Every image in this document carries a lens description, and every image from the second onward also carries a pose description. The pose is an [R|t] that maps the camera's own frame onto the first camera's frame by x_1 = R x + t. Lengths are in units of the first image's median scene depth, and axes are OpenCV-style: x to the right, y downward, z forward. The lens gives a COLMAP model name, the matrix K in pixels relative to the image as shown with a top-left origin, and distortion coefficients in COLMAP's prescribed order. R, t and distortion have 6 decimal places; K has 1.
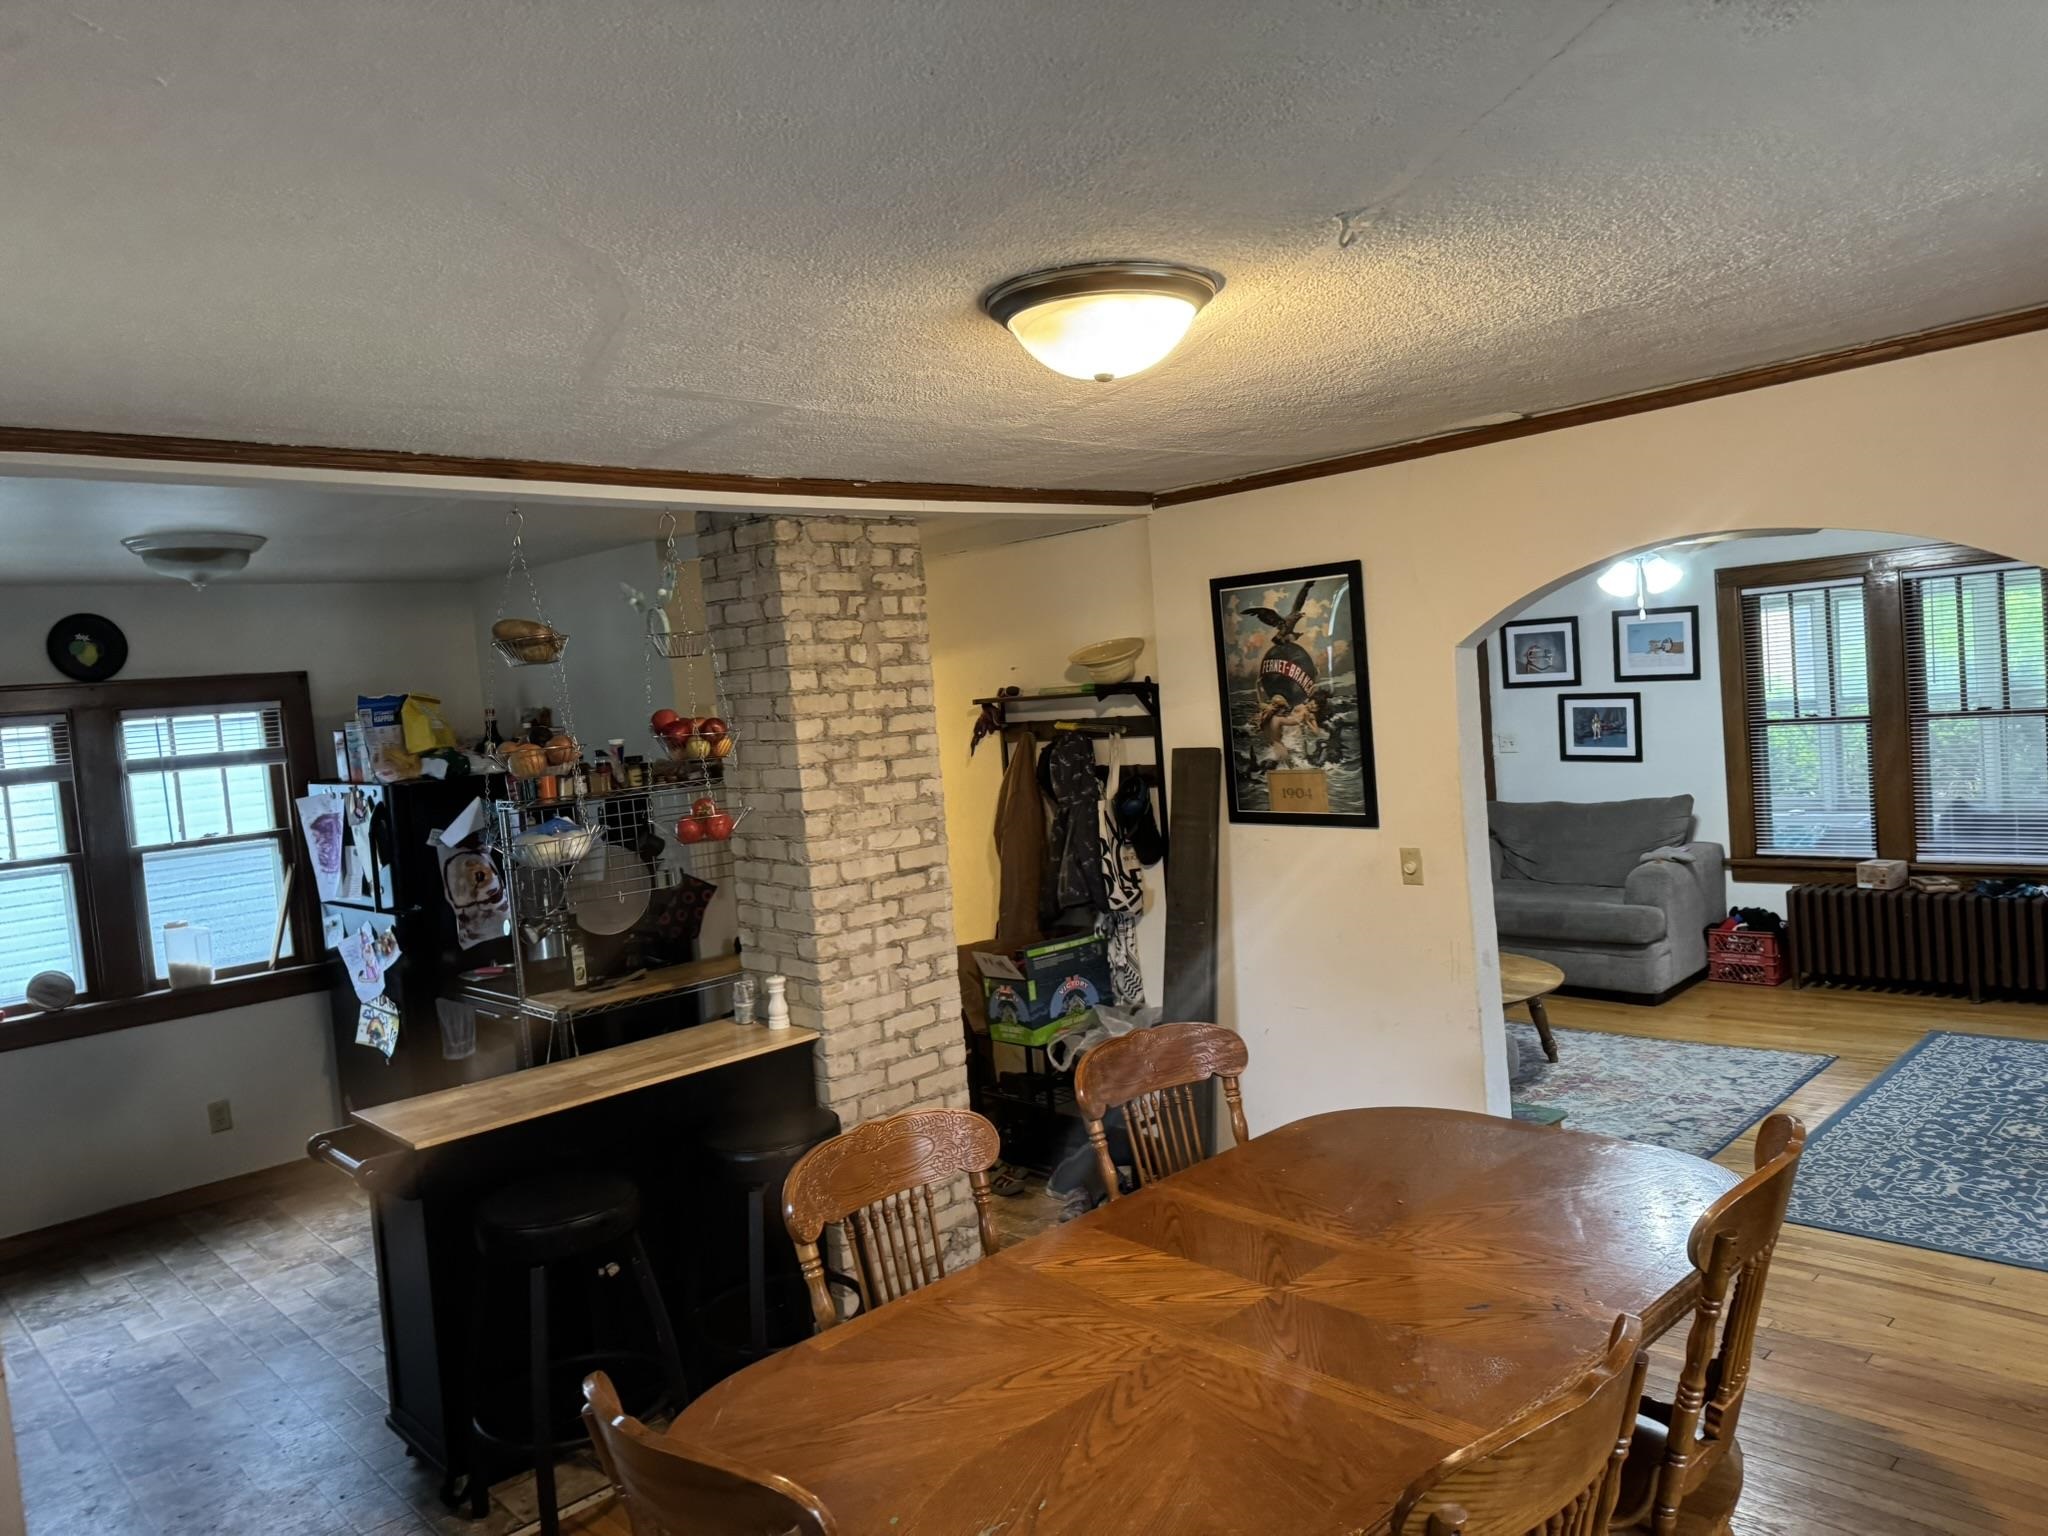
lens RADIAL K [[1425.2, 0, 1072.6], [0, 1425.2, 771.9], [0, 0, 1]] dist [0.038659, -0.002147]
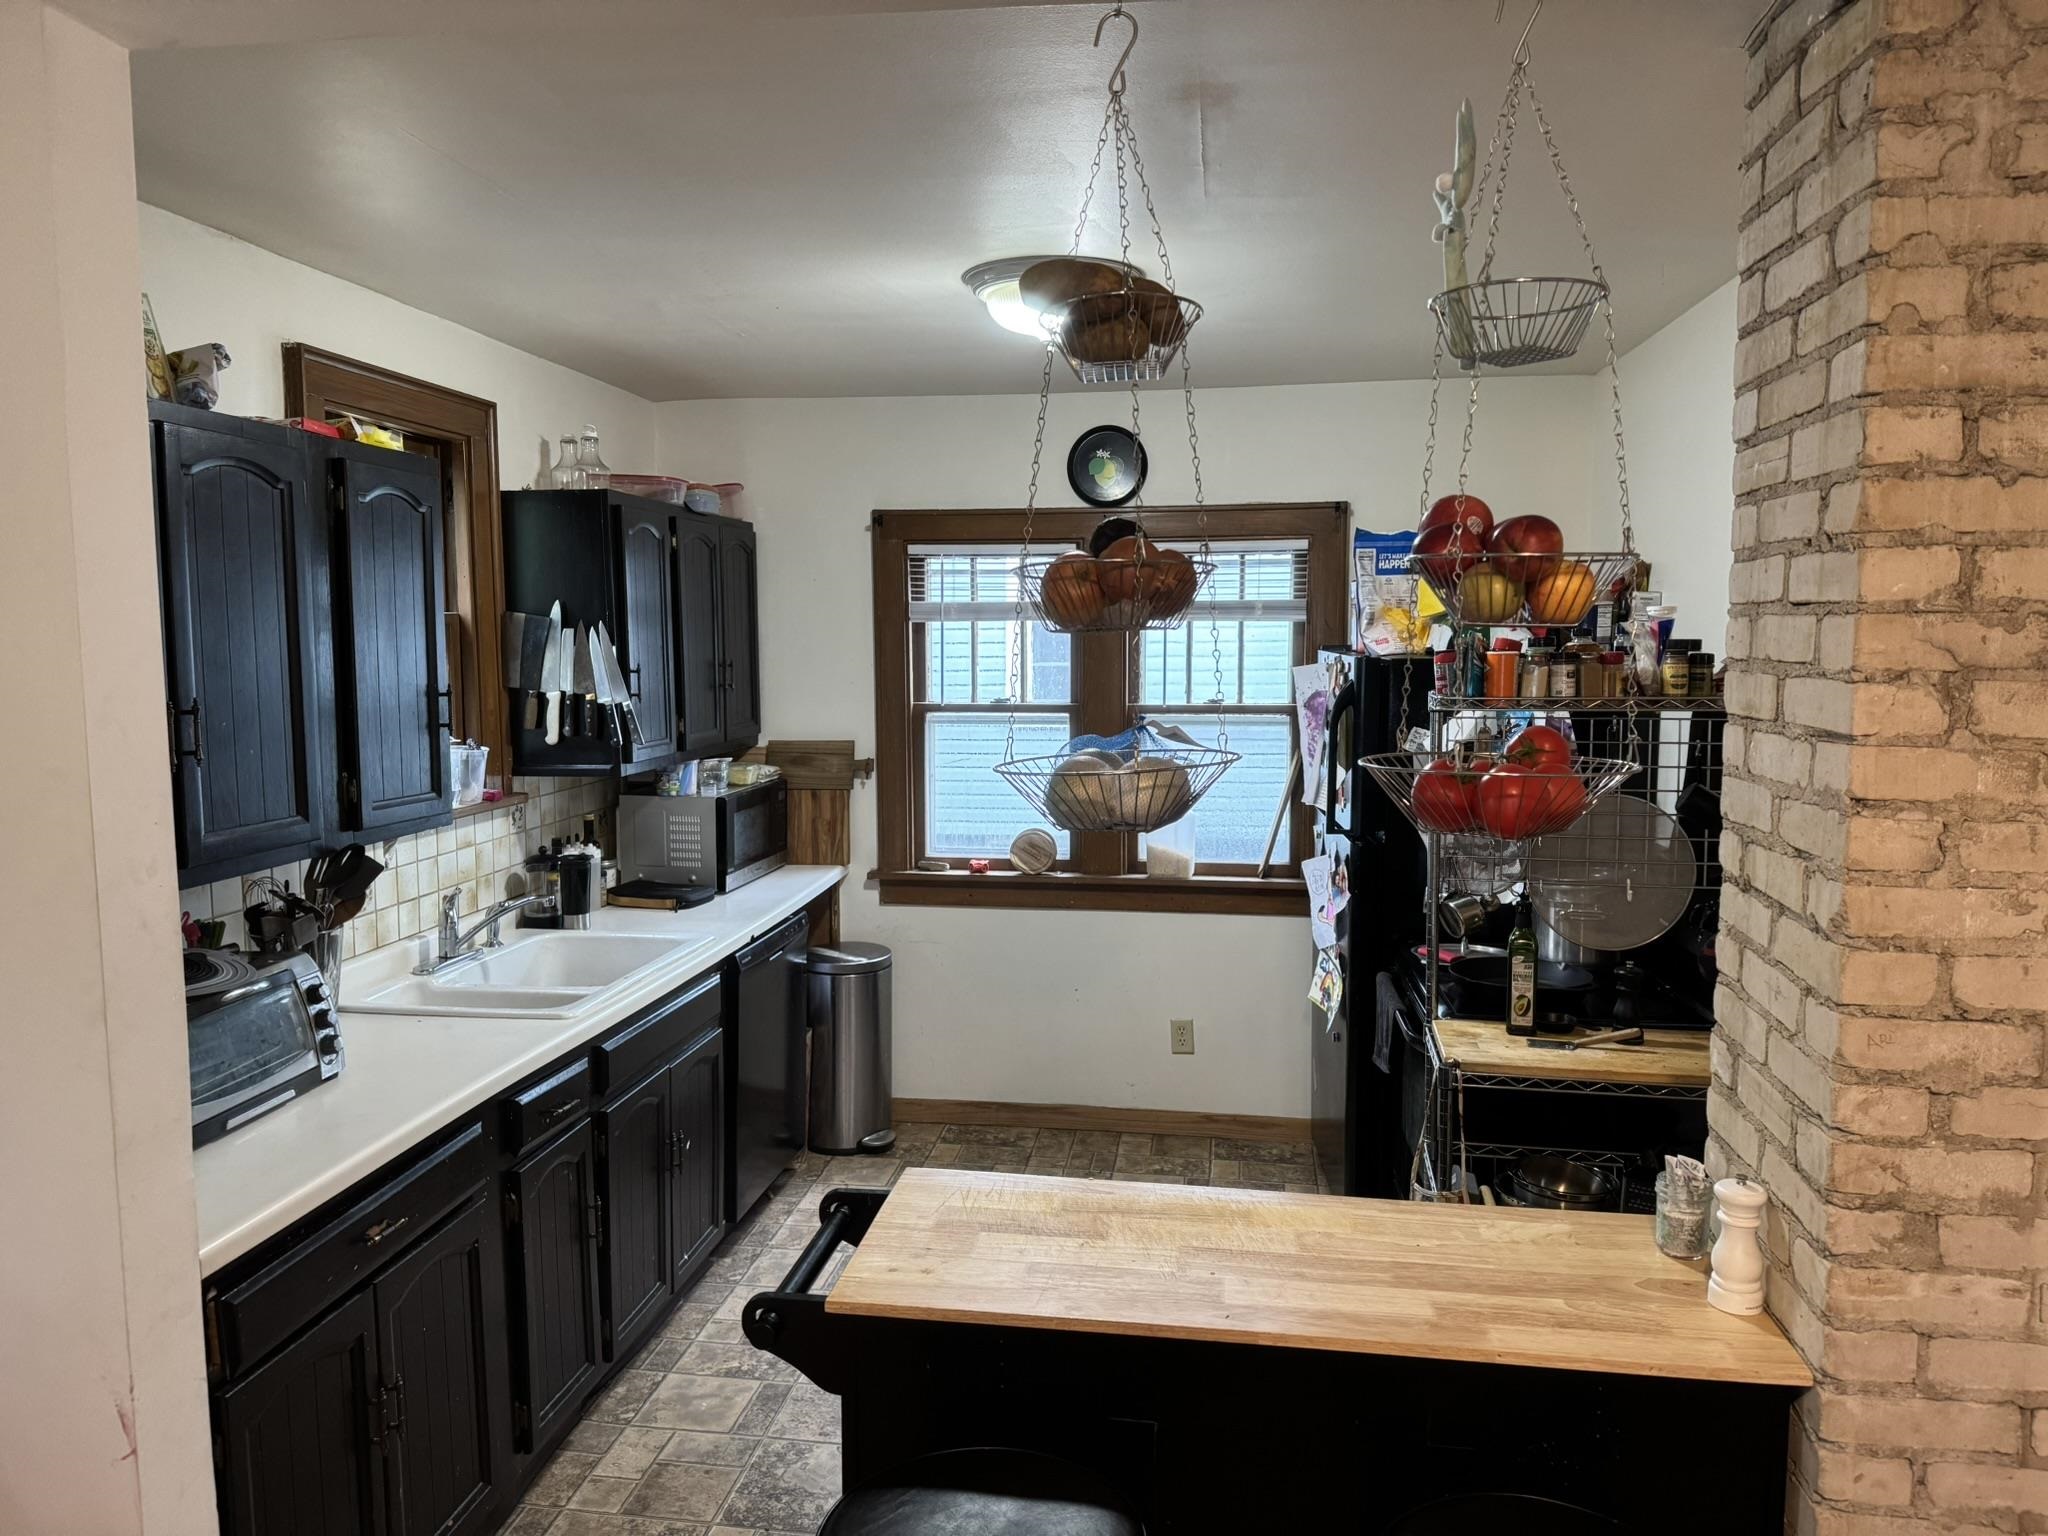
lens RADIAL K [[1426.6, 0, 1024.0], [0, 1426.6, 768.0], [0, 0, 1]] dist [0.007818, -0.003819]
pose [[0.599101, 0.150649, -0.786373, -0.026084], [-0.096998, 0.988562, 0.115485, -0.001699], [0.794776, 0.007089, 0.606861, 0.577233]]
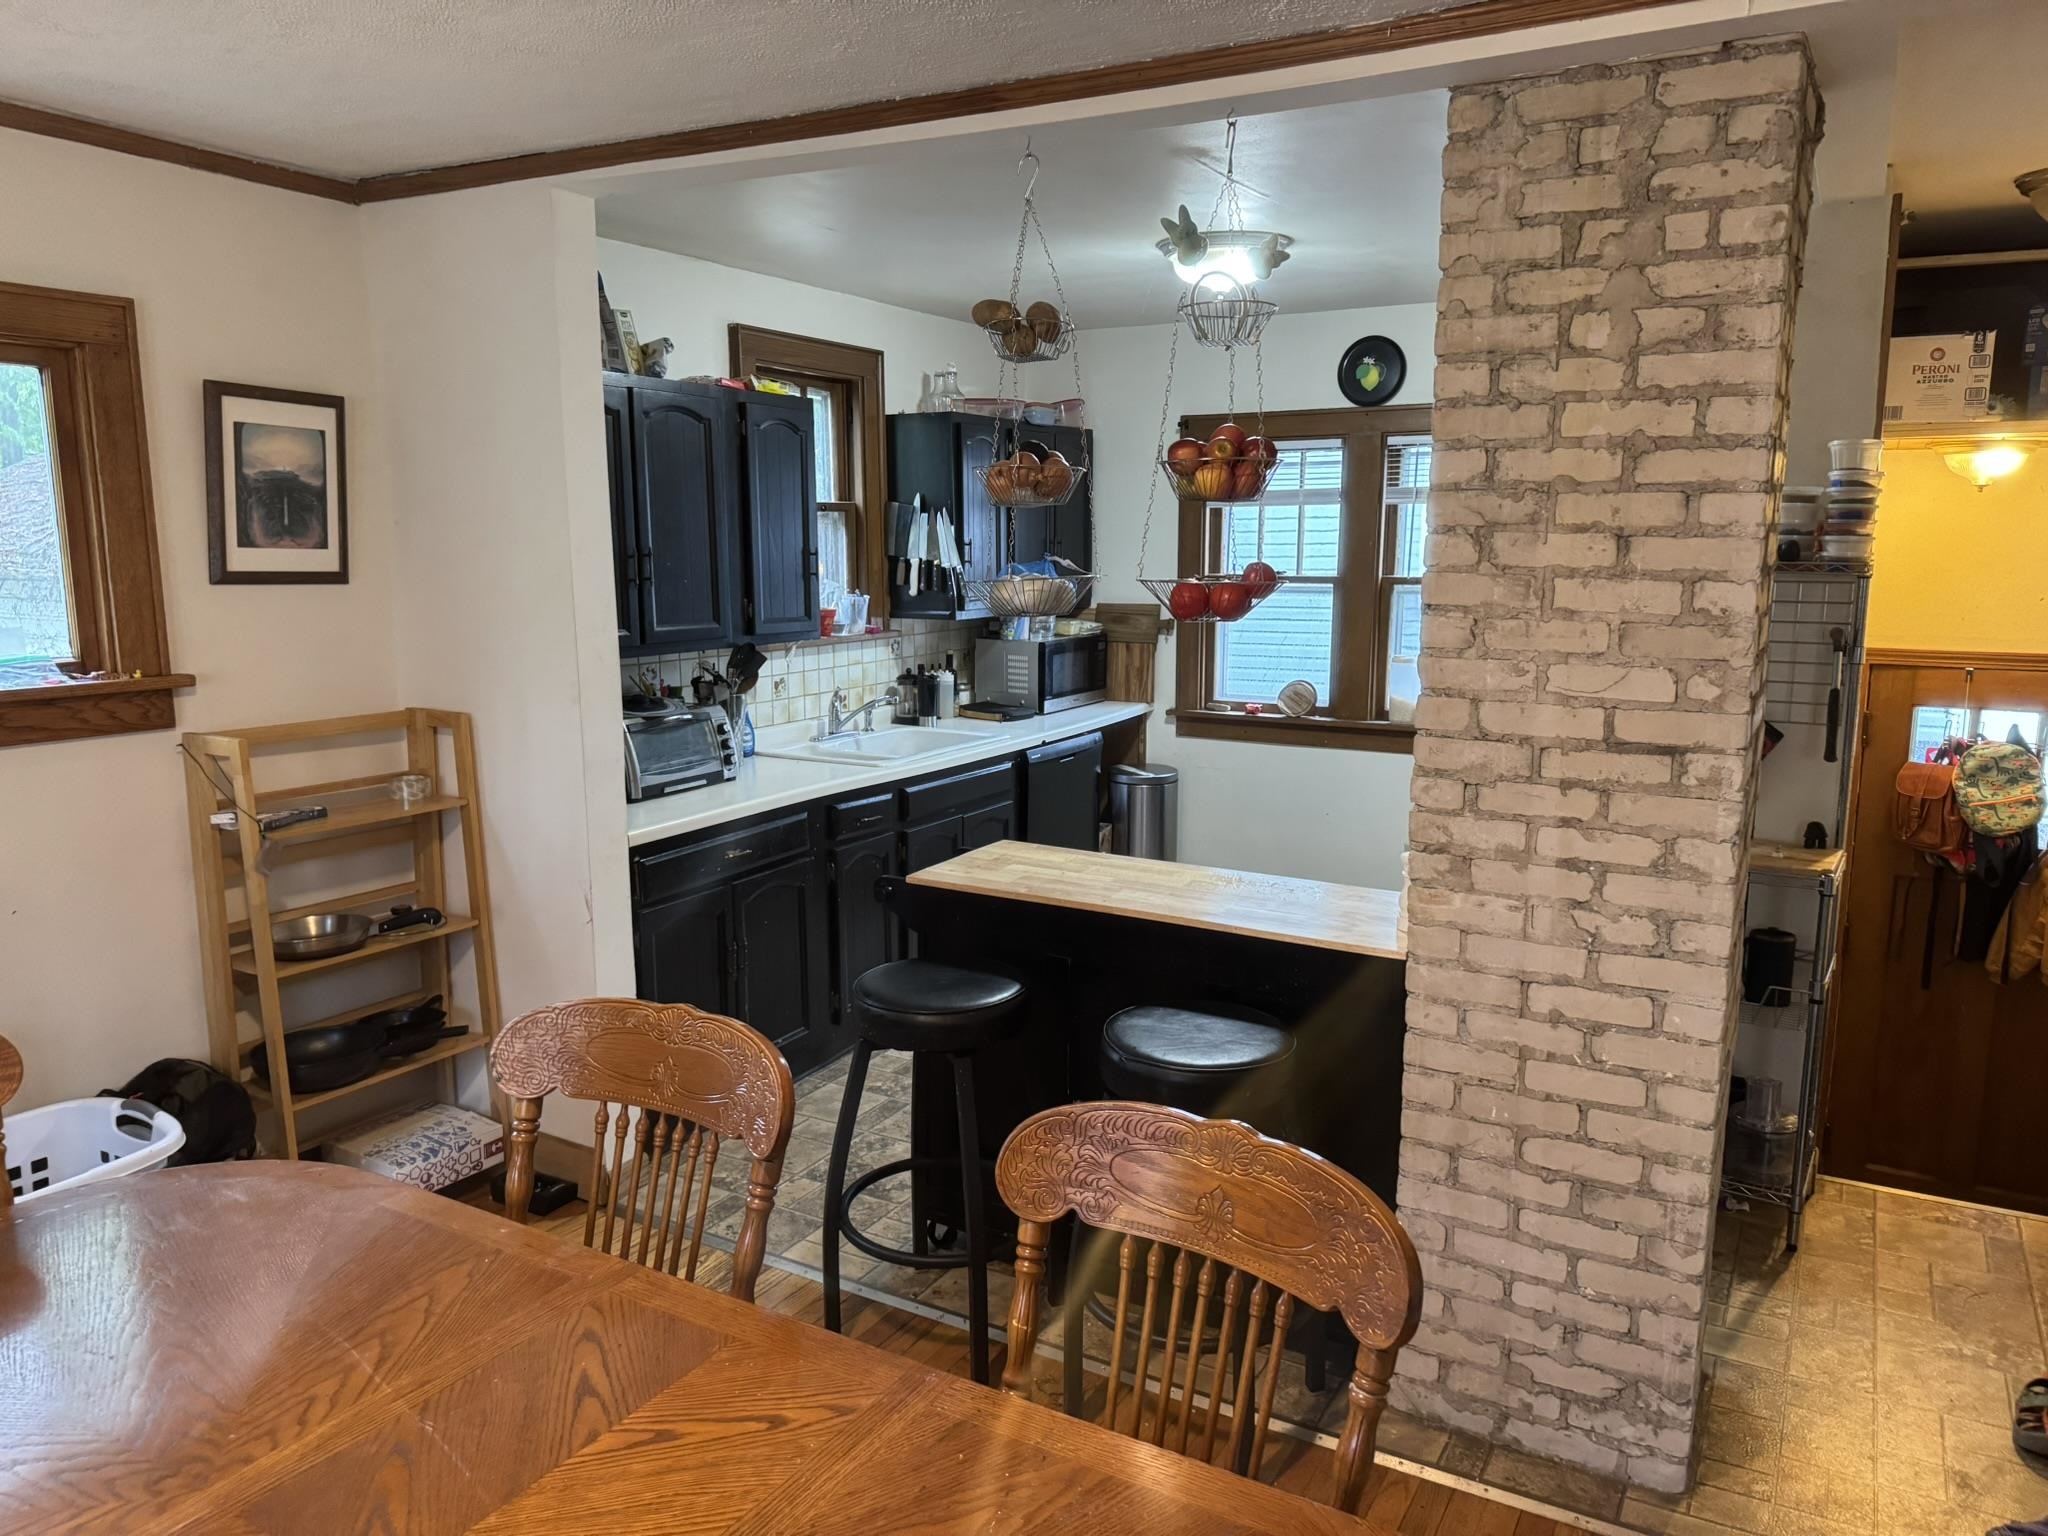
lens RADIAL K [[1433.1, 0, 1033.2], [0, 1433.1, 777.6], [0, 0, 1]] dist [0.095631, -0.132801]
pose [[0.263449, 0.239459, -0.934481, 0.348141], [-0.086891, 0.970654, 0.224232, -0.023049], [0.960752, 0.022124, 0.276524, 0.635545]]
